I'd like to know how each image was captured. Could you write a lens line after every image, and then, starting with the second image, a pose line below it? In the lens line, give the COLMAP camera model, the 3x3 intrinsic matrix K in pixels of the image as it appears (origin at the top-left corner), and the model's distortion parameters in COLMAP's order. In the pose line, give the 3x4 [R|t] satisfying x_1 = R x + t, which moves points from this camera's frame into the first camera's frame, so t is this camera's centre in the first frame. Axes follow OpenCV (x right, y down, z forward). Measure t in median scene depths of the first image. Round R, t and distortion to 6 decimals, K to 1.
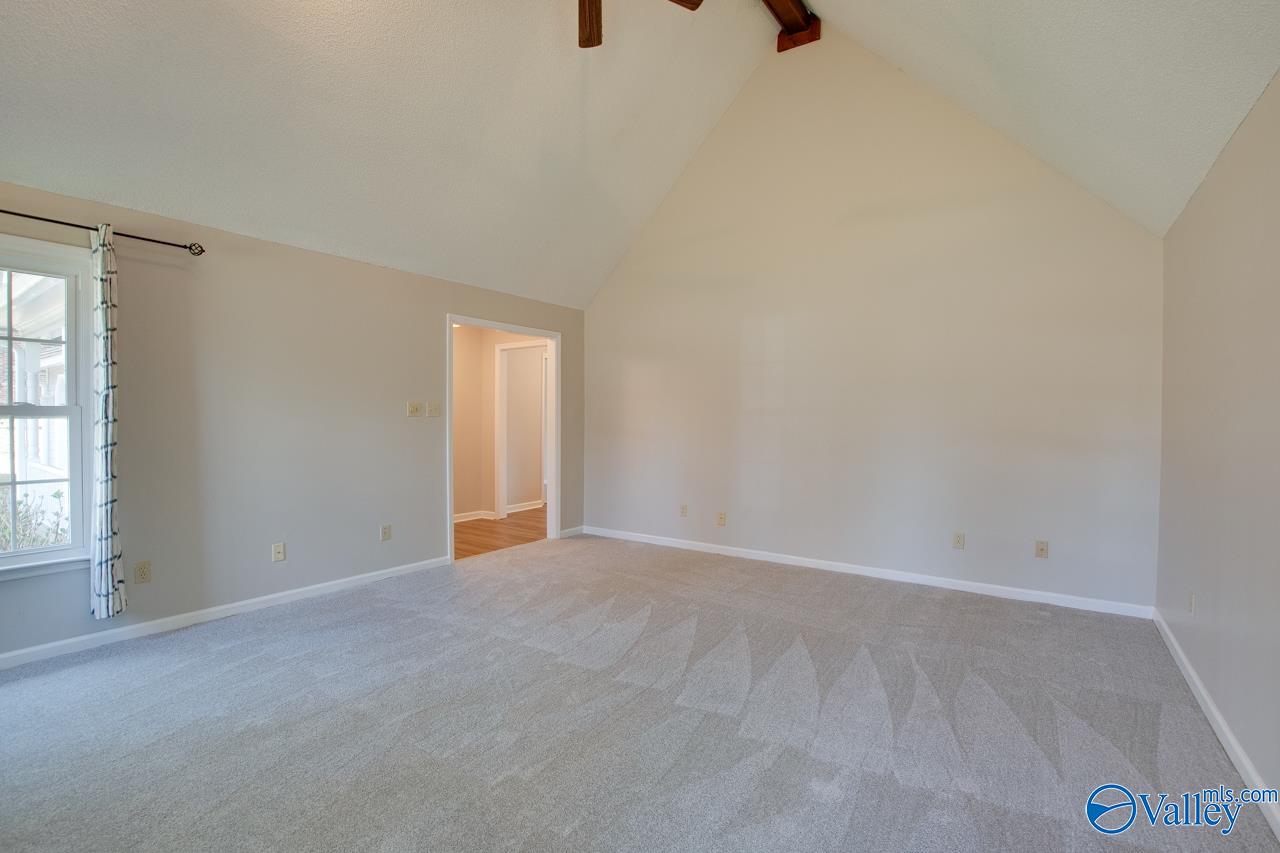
lens RADIAL K [[587.3, 0, 639.3], [0, 587.3, 424.6], [0, 0, 1]] dist [-0.037153, 0.008063]
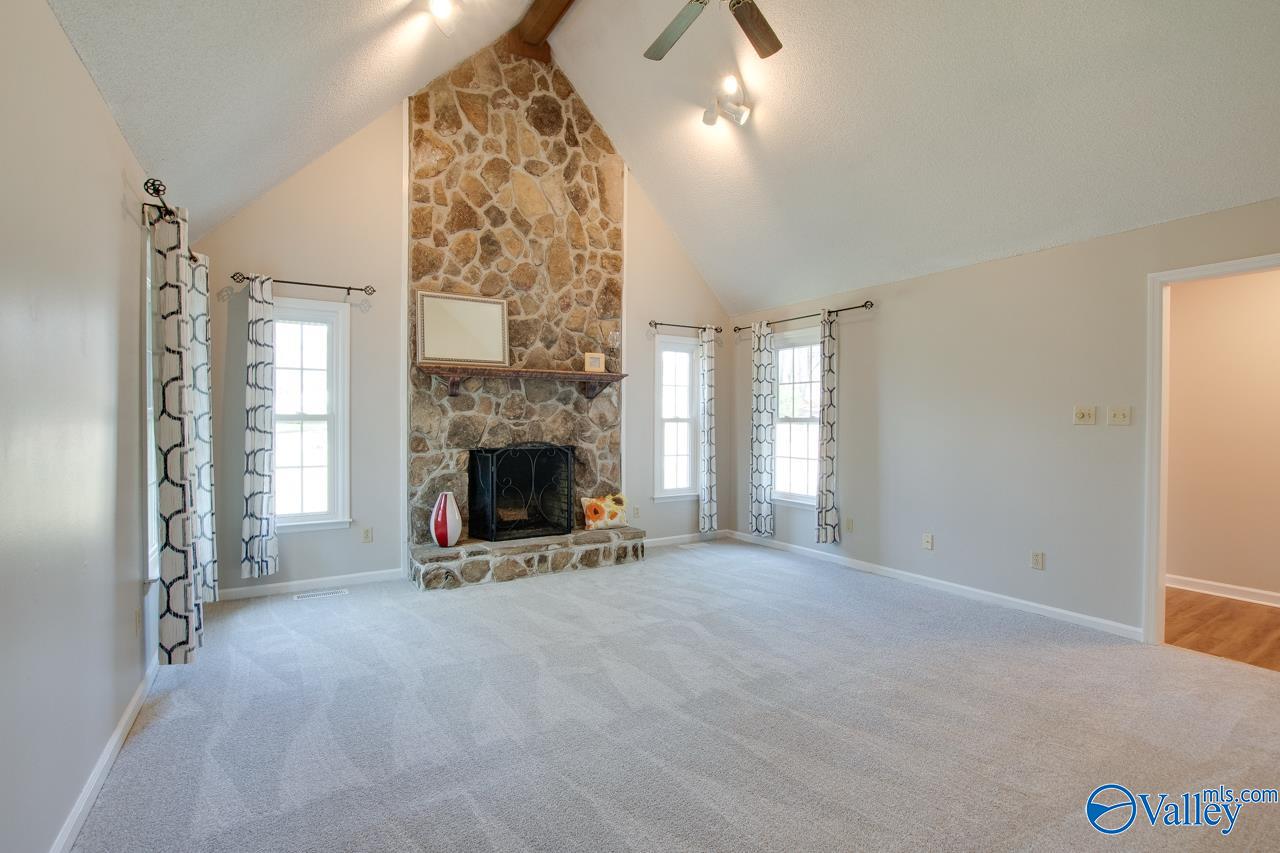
lens RADIAL K [[587.3, 0, 639.3], [0, 587.3, 424.6], [0, 0, 1]] dist [-0.037153, 0.008063]
pose [[-0.391887, 0.003225, -0.920008, 0.562533], [-0.016418, 0.999810, 0.010498, -0.012992], [0.919867, 0.019218, -0.391760, 0.775864]]
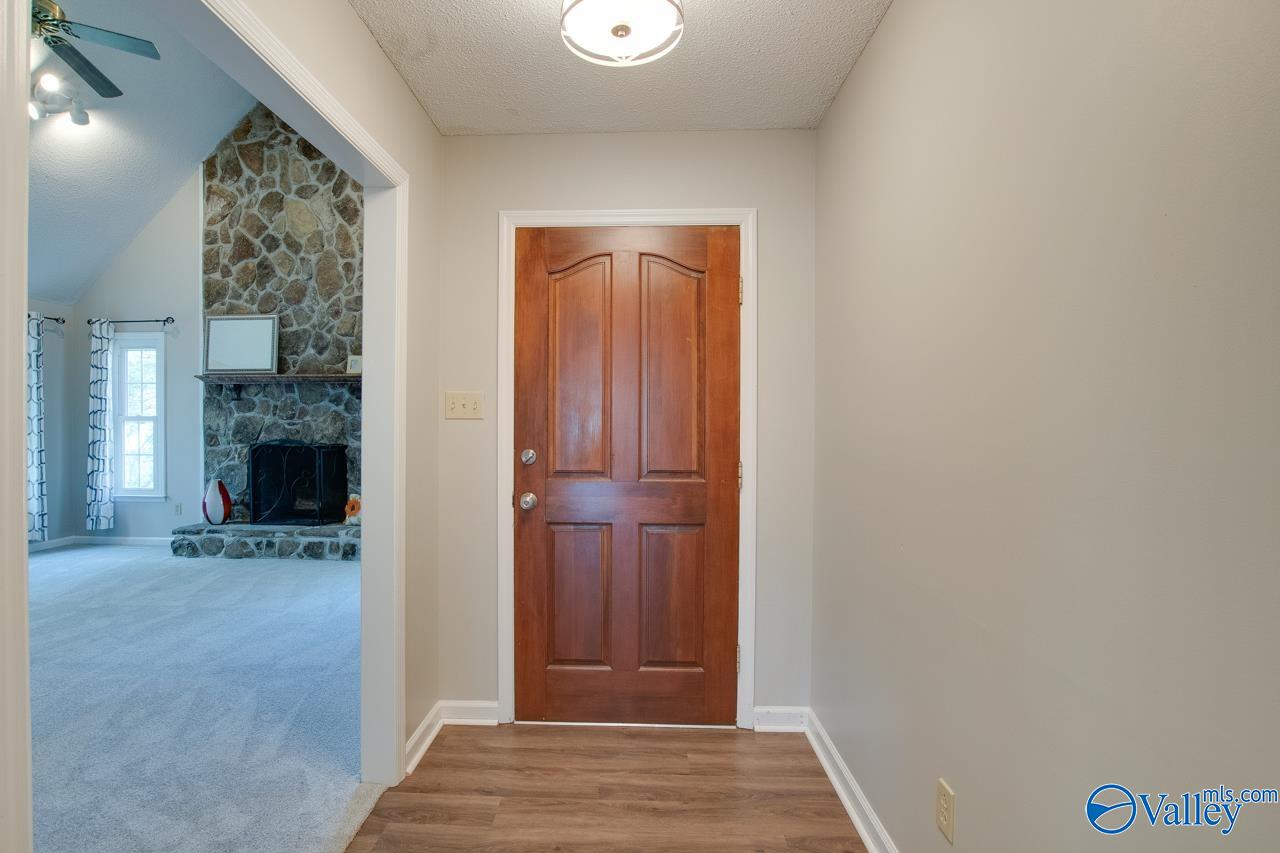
lens RADIAL K [[611.2, 0, 633.1], [0, 611.2, 426.9], [0, 0, 1]] dist [-0.038003, 0.006277]
pose [[-0.842340, 0.000903, -0.538945, -0.282991], [-0.010921, 0.999765, 0.018744, -0.023847], [0.538835, 0.021674, -0.842132, 1.600256]]
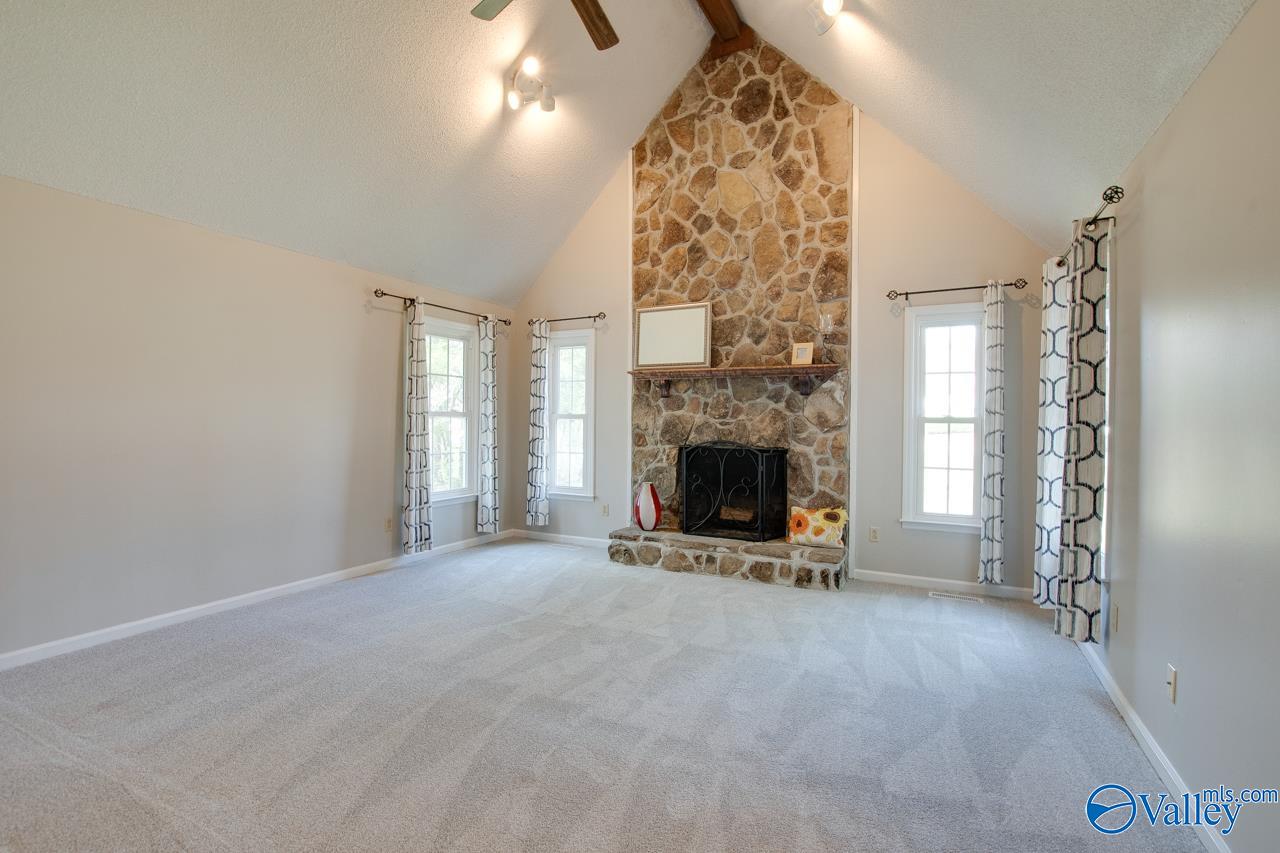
lens RADIAL K [[593.7, 0, 640.0], [0, 593.7, 426.5], [0, 0, 1]] dist [-0.038362, 0.000306]
pose [[-0.992065, -0.009305, -0.125379, -0.065934], [-0.012326, 0.999652, 0.023340, -0.016722], [0.125118, 0.024700, -0.991834, 1.223699]]
